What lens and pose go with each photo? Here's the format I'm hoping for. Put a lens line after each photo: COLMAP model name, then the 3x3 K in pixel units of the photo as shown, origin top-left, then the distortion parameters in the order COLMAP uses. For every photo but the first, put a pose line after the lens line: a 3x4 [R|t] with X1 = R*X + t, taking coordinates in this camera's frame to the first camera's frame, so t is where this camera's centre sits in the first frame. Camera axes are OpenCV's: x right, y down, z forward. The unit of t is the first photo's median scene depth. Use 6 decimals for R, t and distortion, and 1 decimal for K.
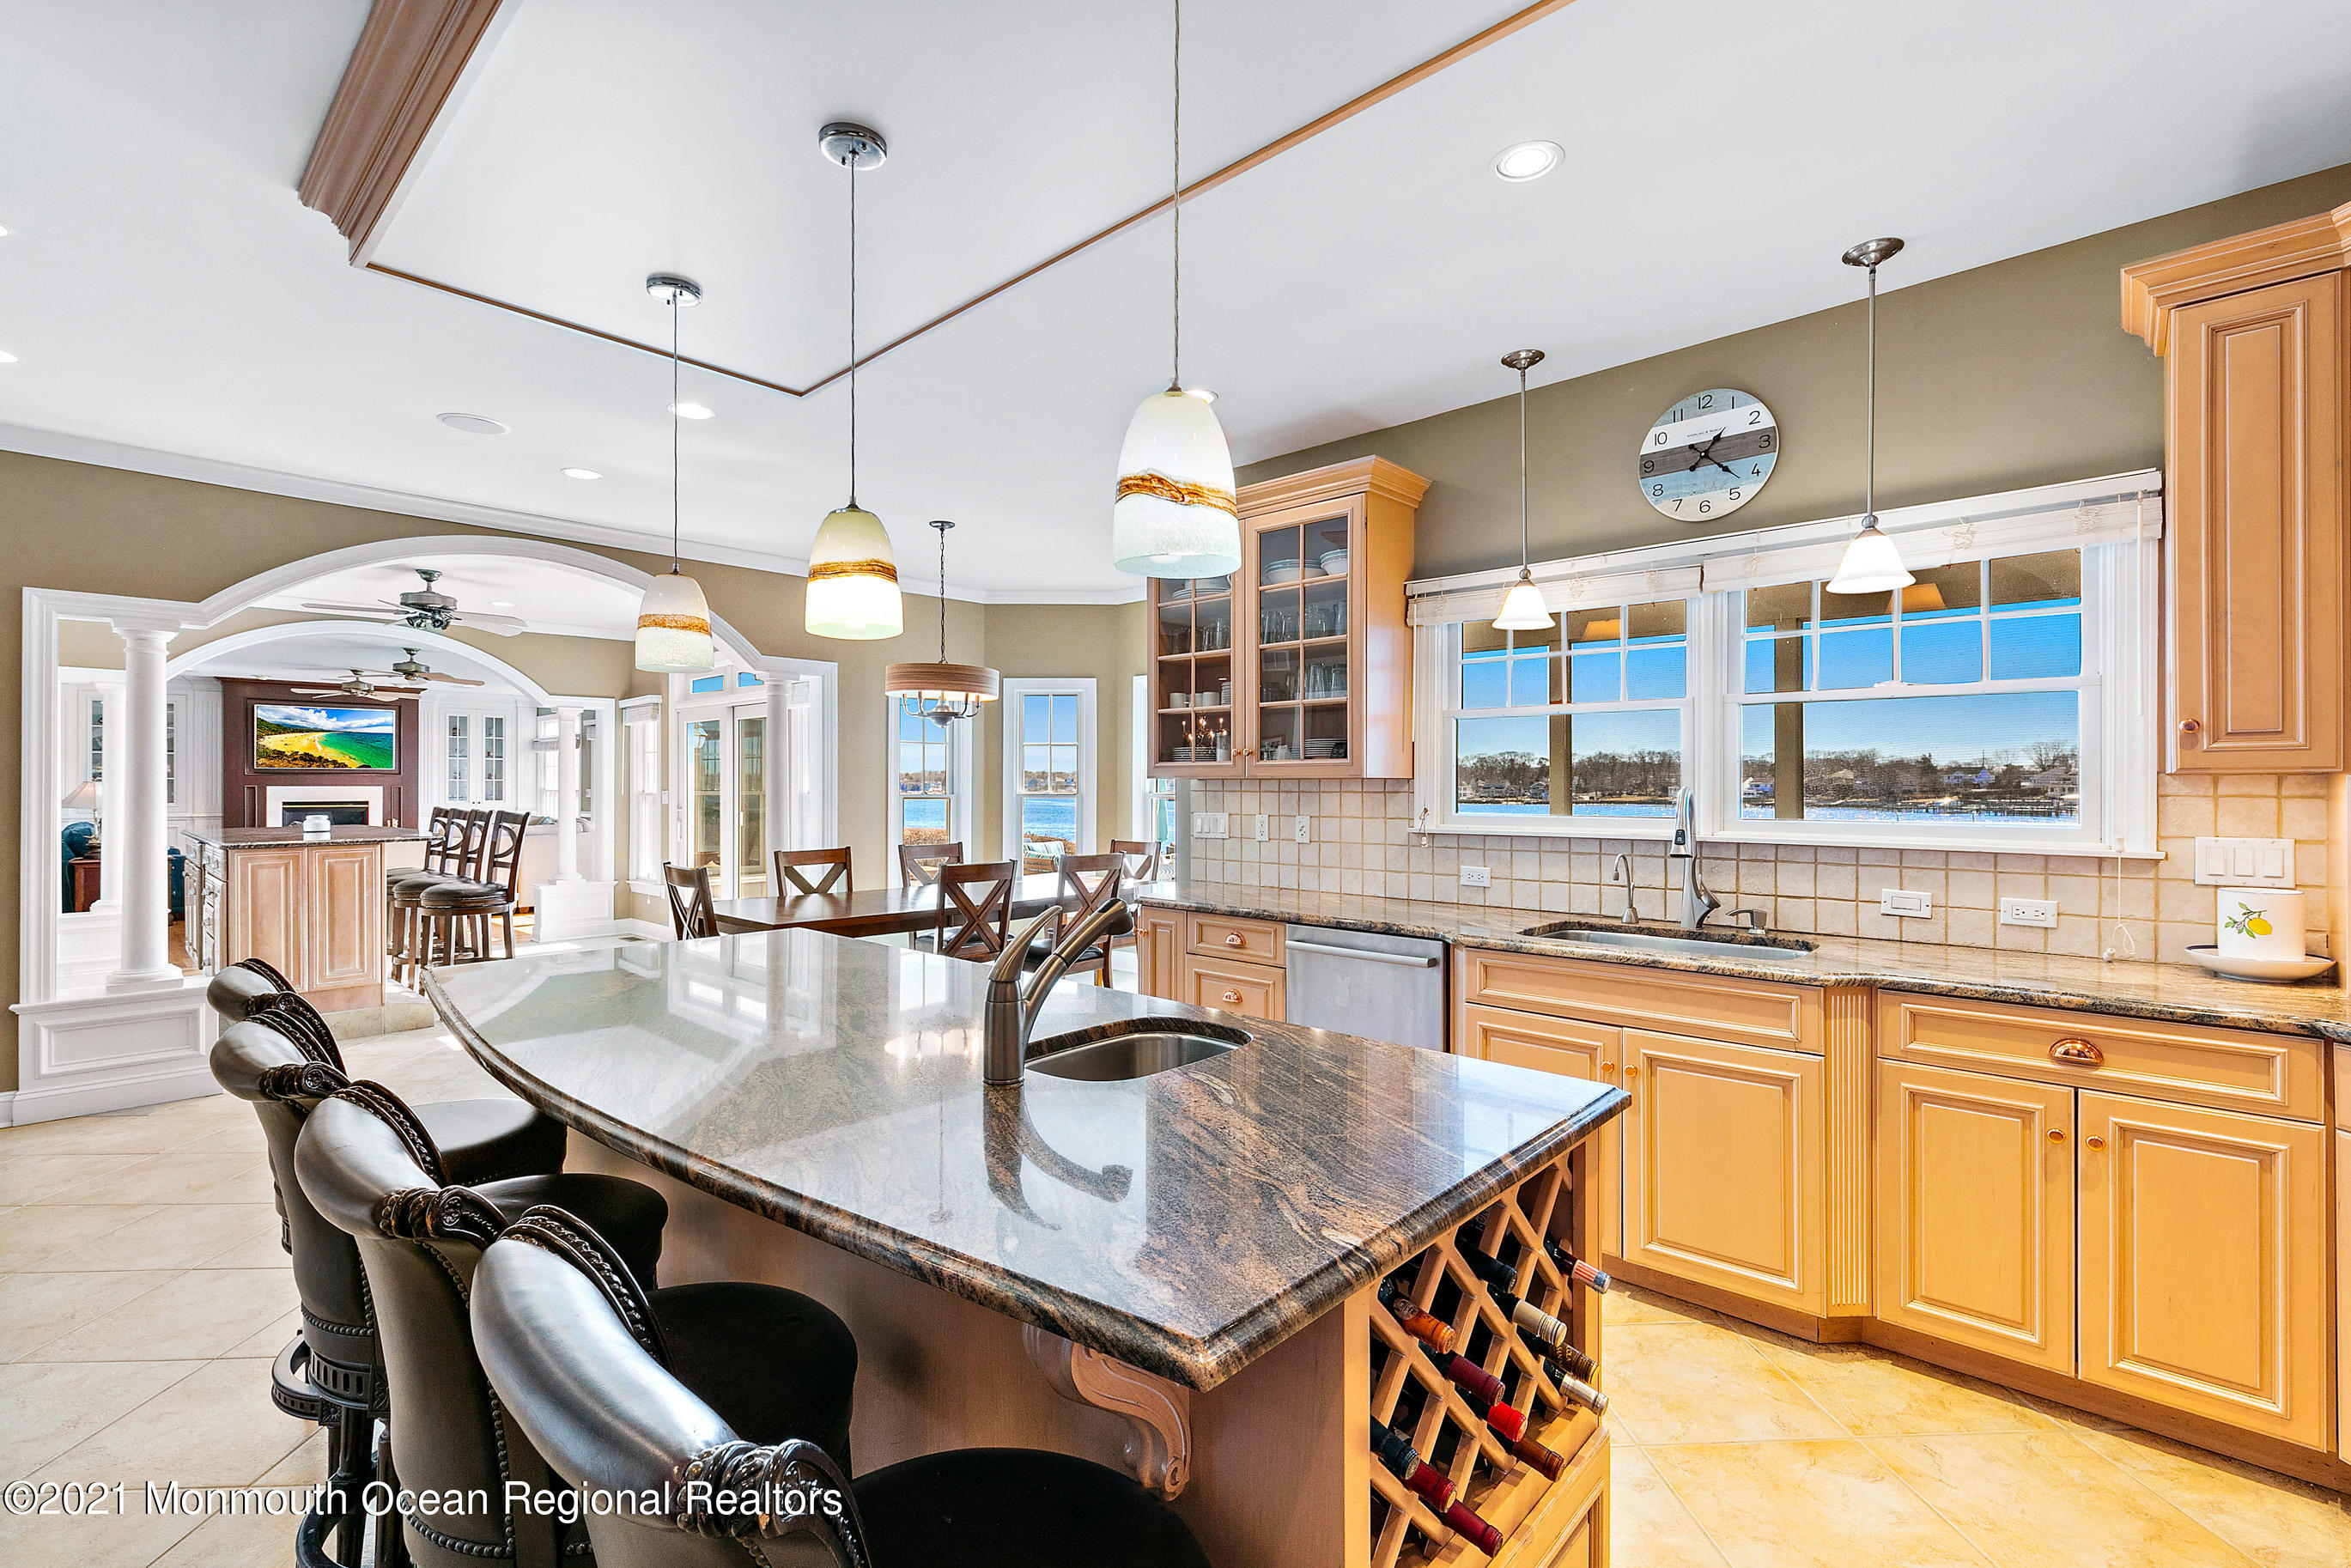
lens RADIAL K [[1031.3, 0, 1176.4], [0, 1031.3, 787.6], [0, 0, 1]] dist [0.003025, -0.000003]
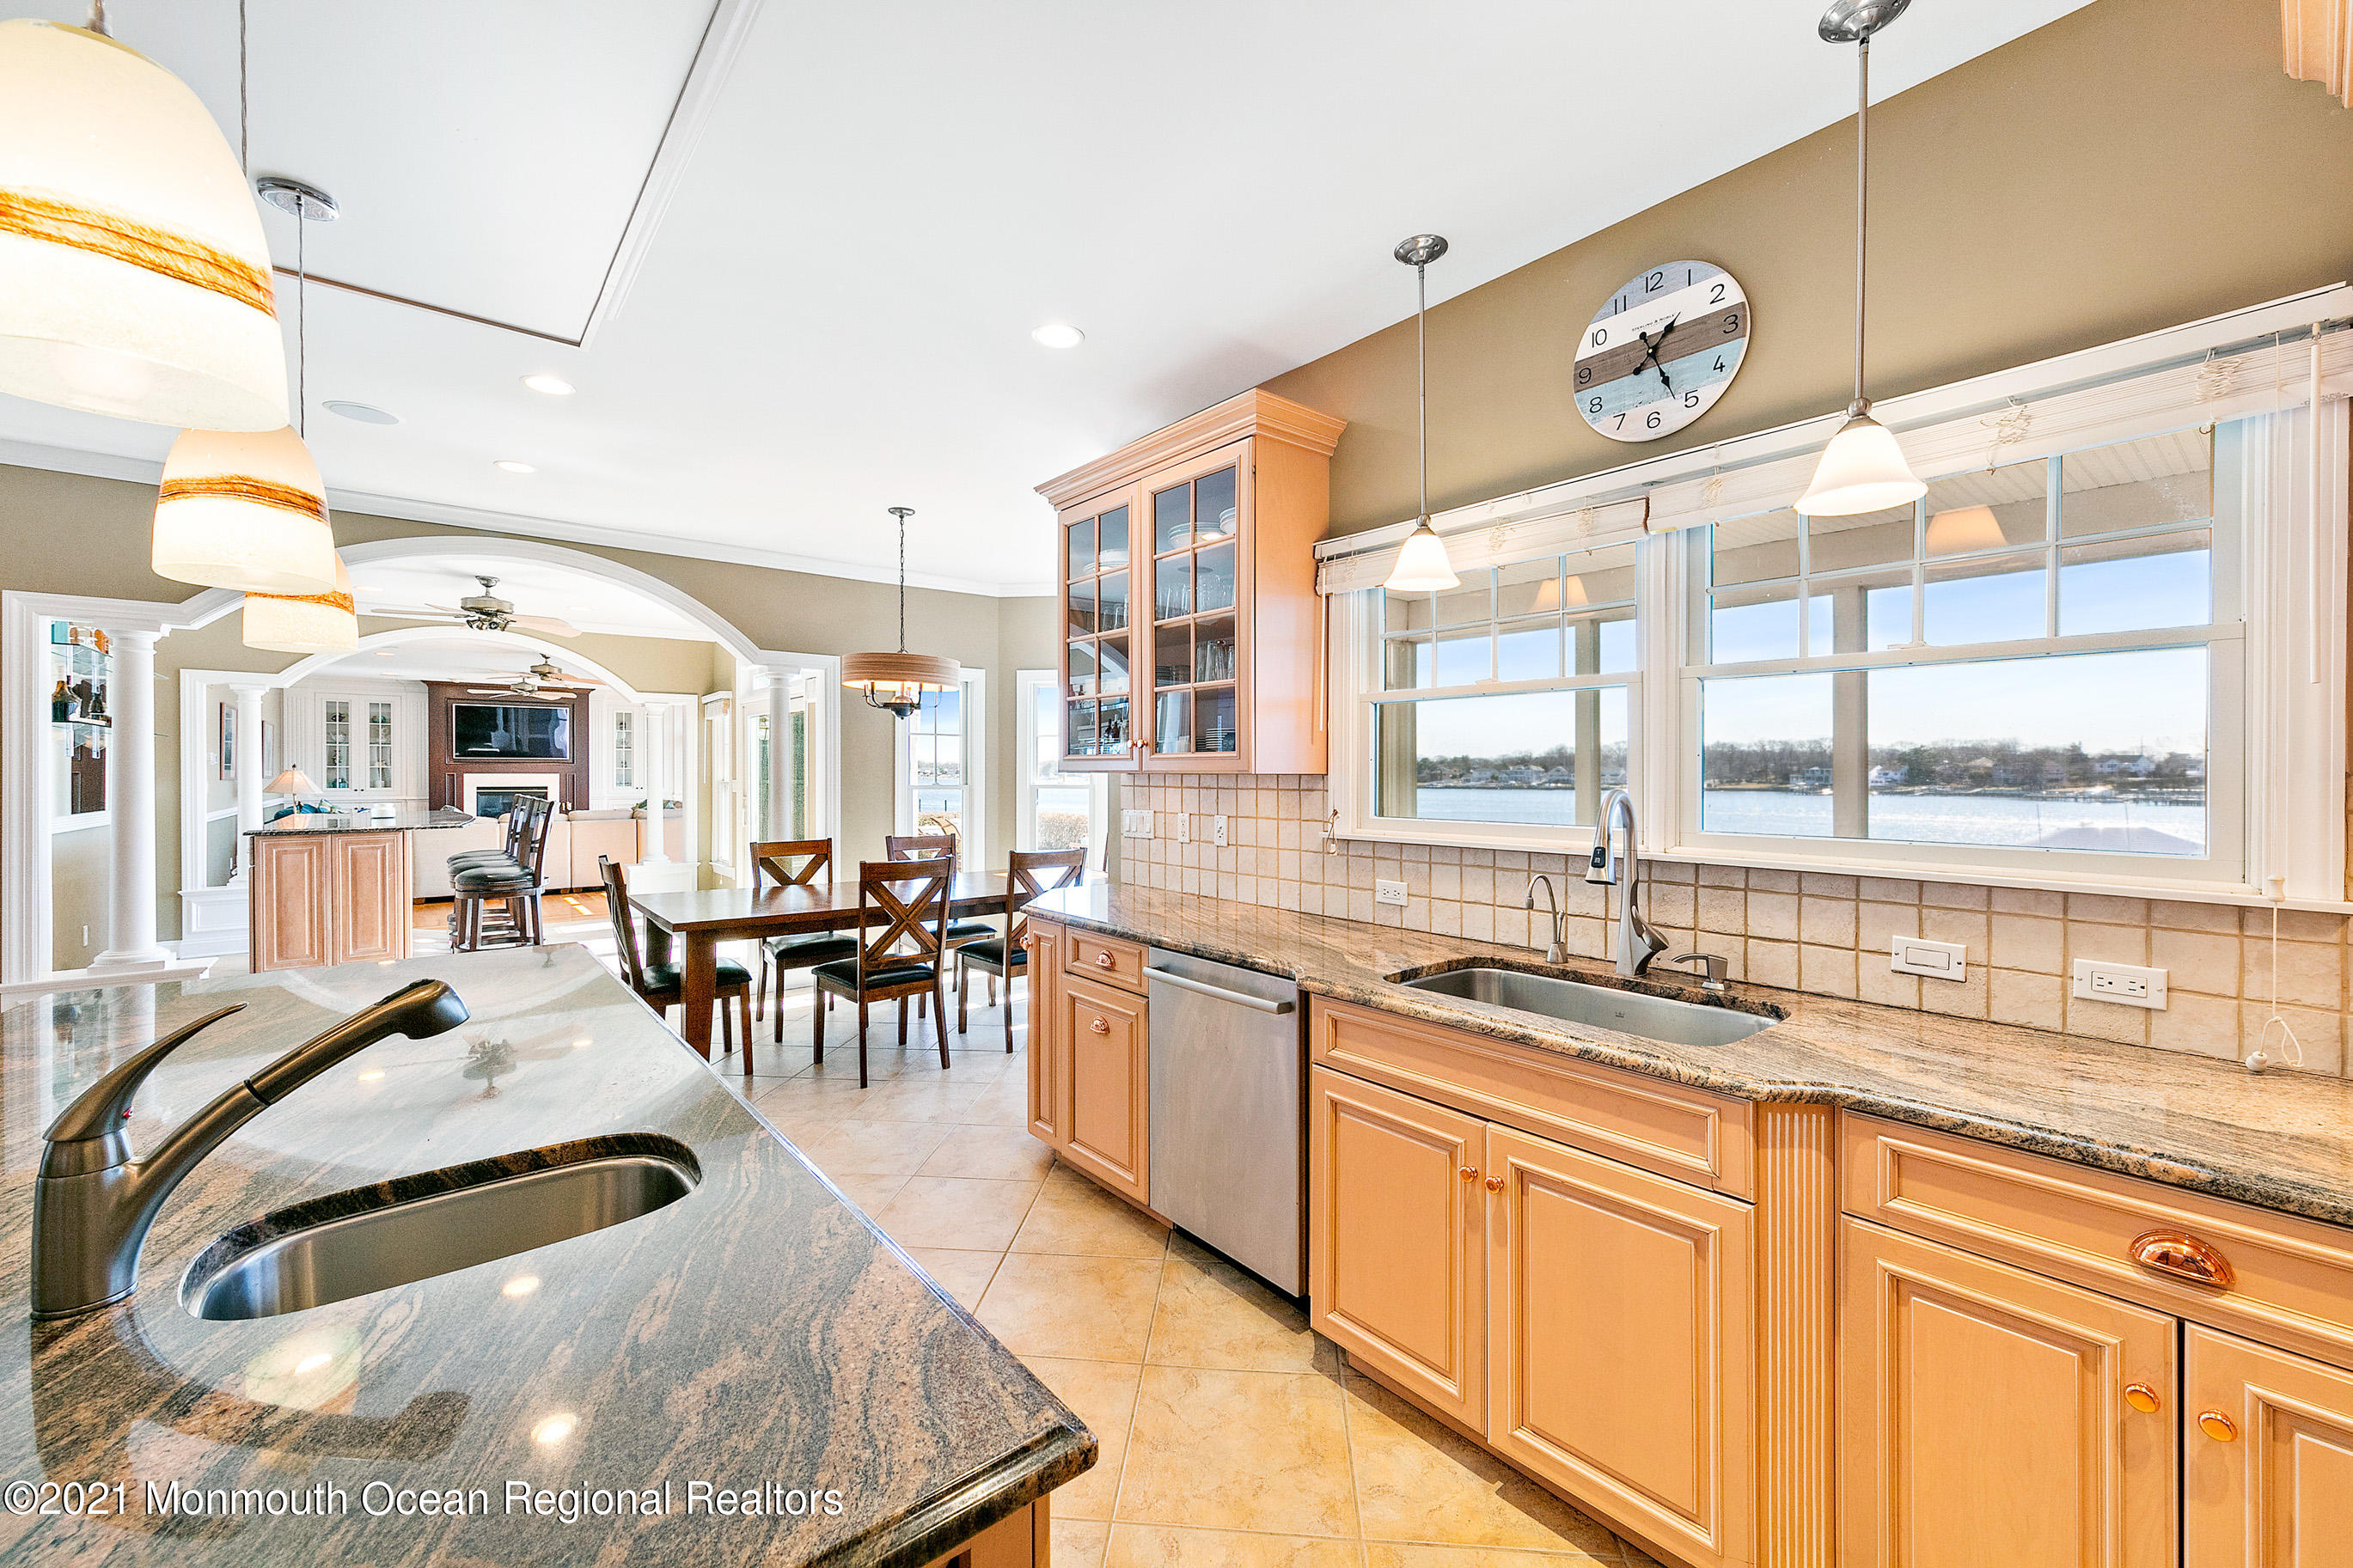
lens RADIAL K [[932.6, 0, 1175.7], [0, 932.6, 774.1], [0, 0, 1]] dist [0.004997, 0.000053]
pose [[0.990469, 0.002216, -0.137719, 0.214239], [-0.002219, 0.999998, 0.000132, -0.008560], [0.137719, 0.000175, 0.990471, 0.223269]]
